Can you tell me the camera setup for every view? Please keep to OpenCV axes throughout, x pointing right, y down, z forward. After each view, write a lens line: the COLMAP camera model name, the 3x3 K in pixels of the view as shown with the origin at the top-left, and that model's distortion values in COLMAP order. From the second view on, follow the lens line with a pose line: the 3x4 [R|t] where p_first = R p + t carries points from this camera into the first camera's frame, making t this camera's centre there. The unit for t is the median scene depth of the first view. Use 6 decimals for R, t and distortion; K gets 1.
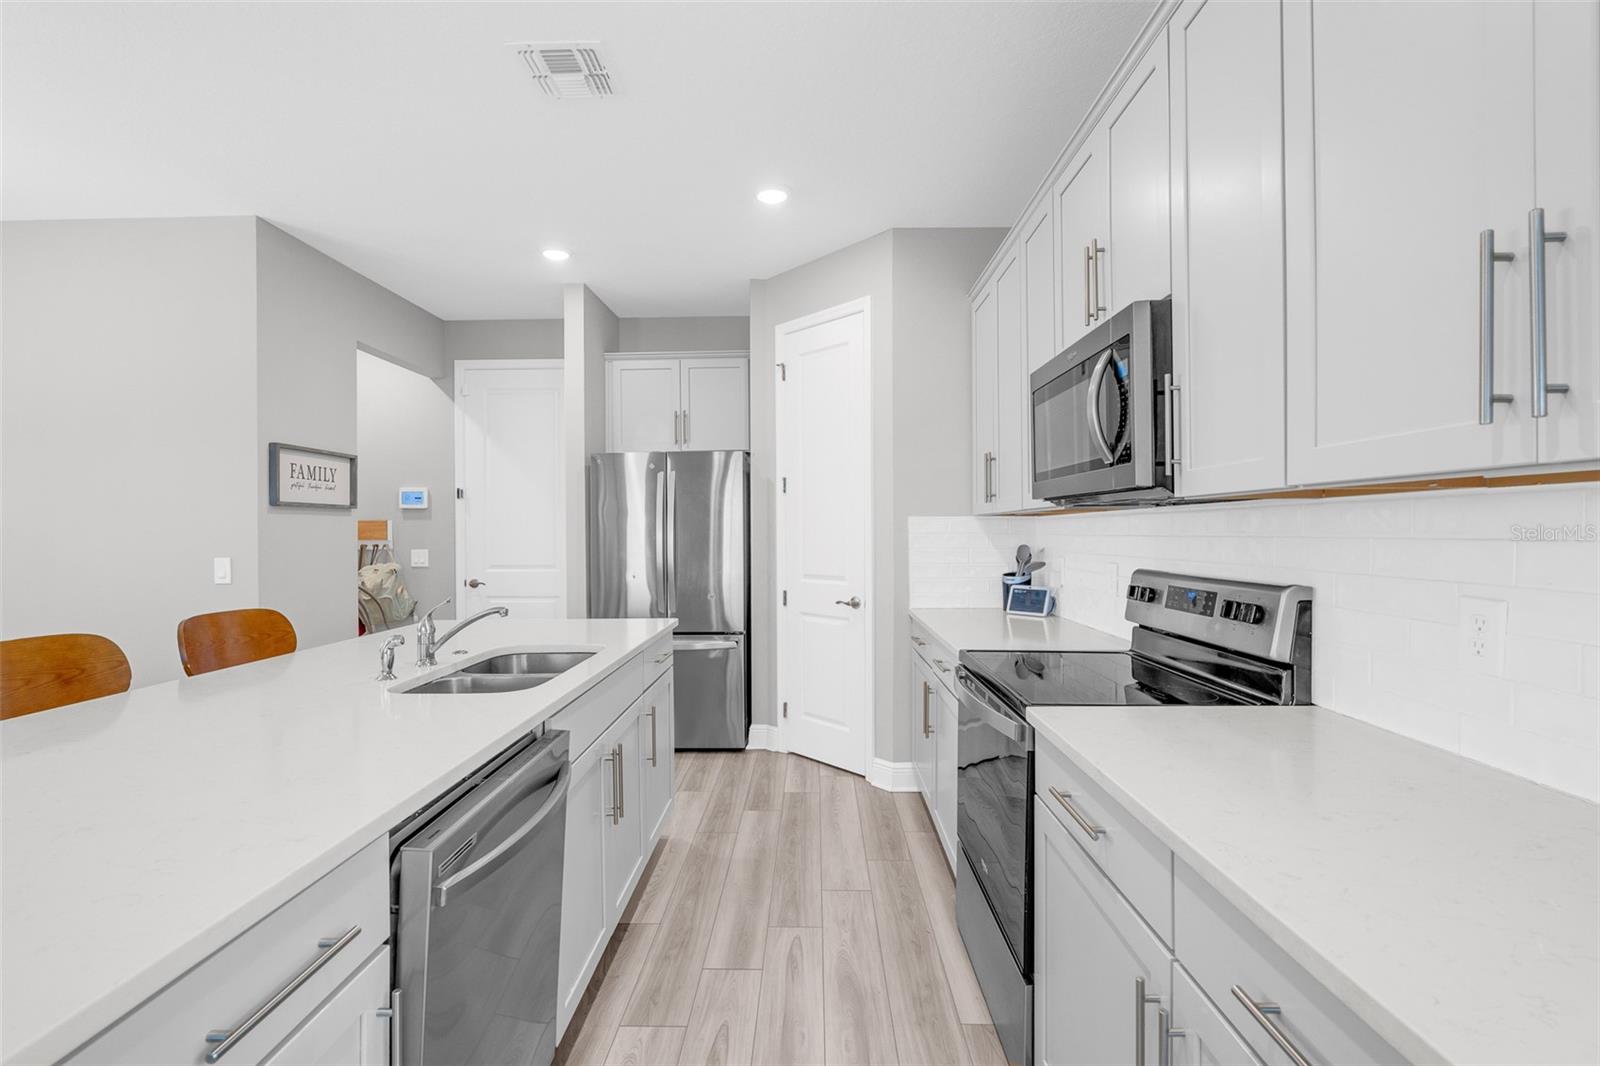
lens RADIAL K [[710.5, 0, 798.1], [0, 710.5, 530.6], [0, 0, 1]] dist [-0.009877, 0.002556]
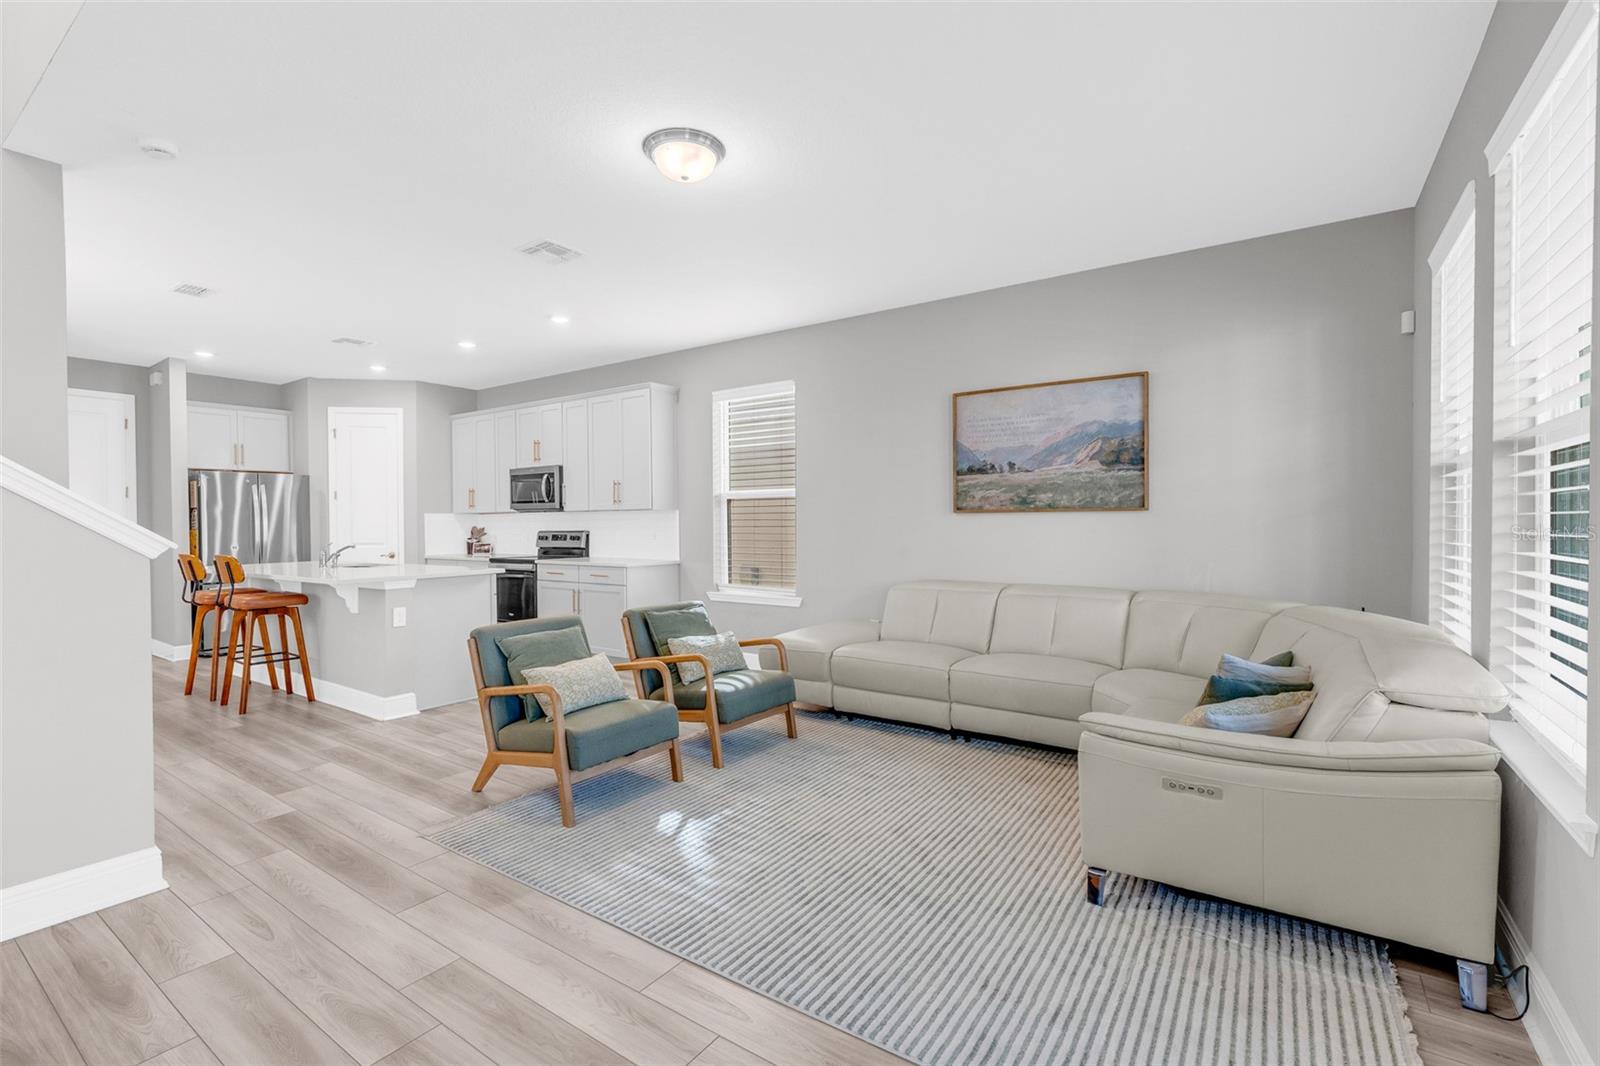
lens RADIAL K [[710.5, 0, 796.1], [0, 710.5, 531.0], [0, 0, 1]] dist [-0.009877, 0.002556]
pose [[0.555820, -0.007552, 0.831268, -1.092936], [0.003435, 0.999971, 0.006788, 0.024592], [-0.831296, -0.000917, 0.555830, -1.243629]]
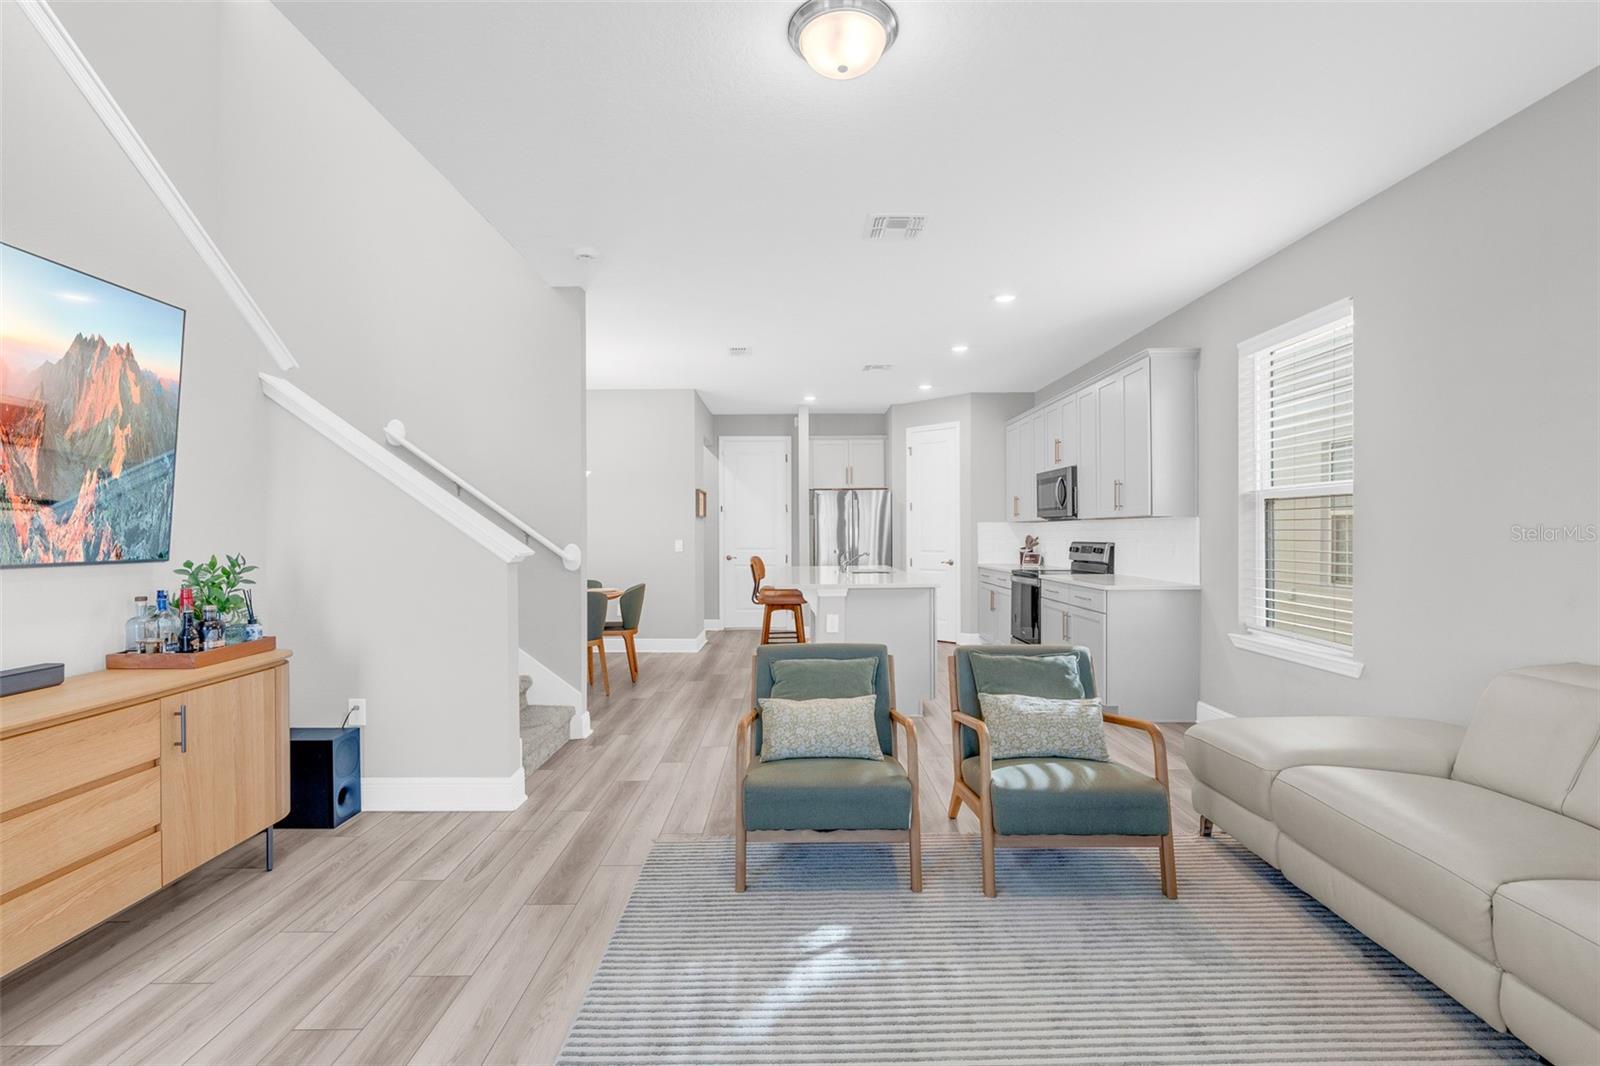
lens RADIAL K [[710.5, 0, 799.3], [0, 710.5, 531.6], [0, 0, 1]] dist [-0.009877, 0.002556]
pose [[0.999593, 0.002171, 0.028440, -0.495239], [-0.002135, 0.999997, -0.001282, 0.013465], [-0.028442, 0.001221, 0.999595, -1.280908]]
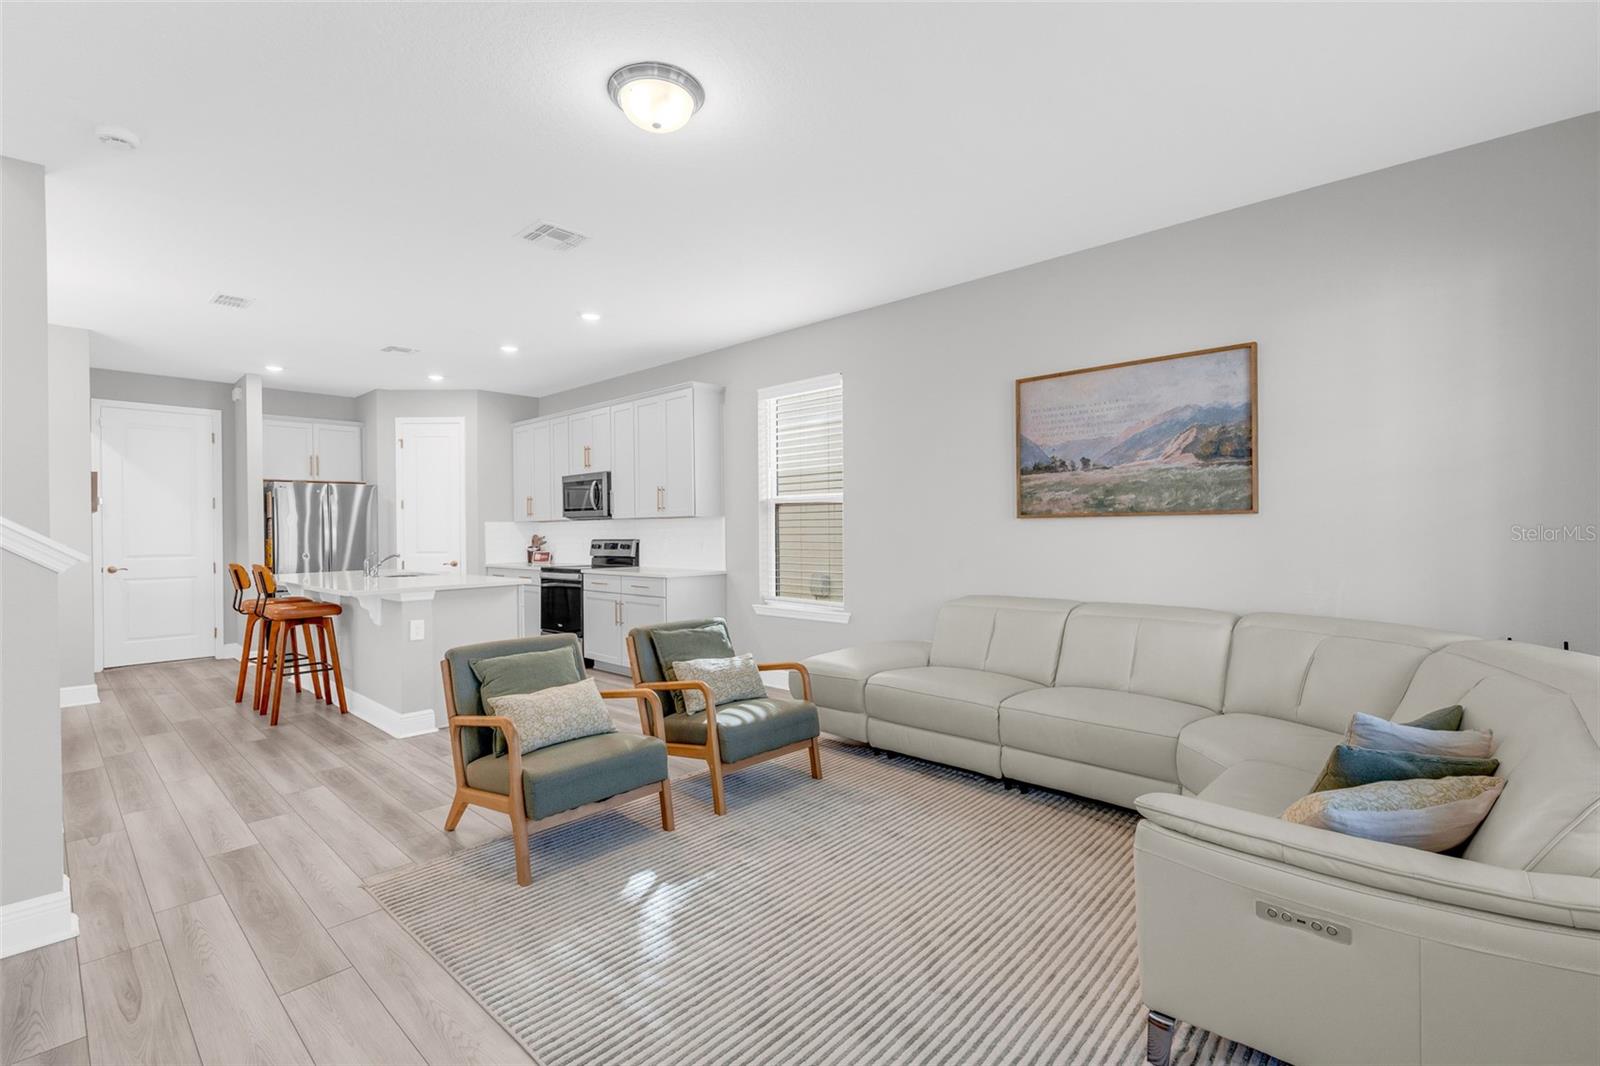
lens RADIAL K [[710.5, 0, 796.0], [0, 710.5, 532.2], [0, 0, 1]] dist [-0.009877, 0.002556]
pose [[0.664398, -0.002438, 0.747375, -0.897810], [0.006055, 0.999979, -0.002121, 0.023290], [-0.747355, 0.005935, 0.664399, -1.242788]]
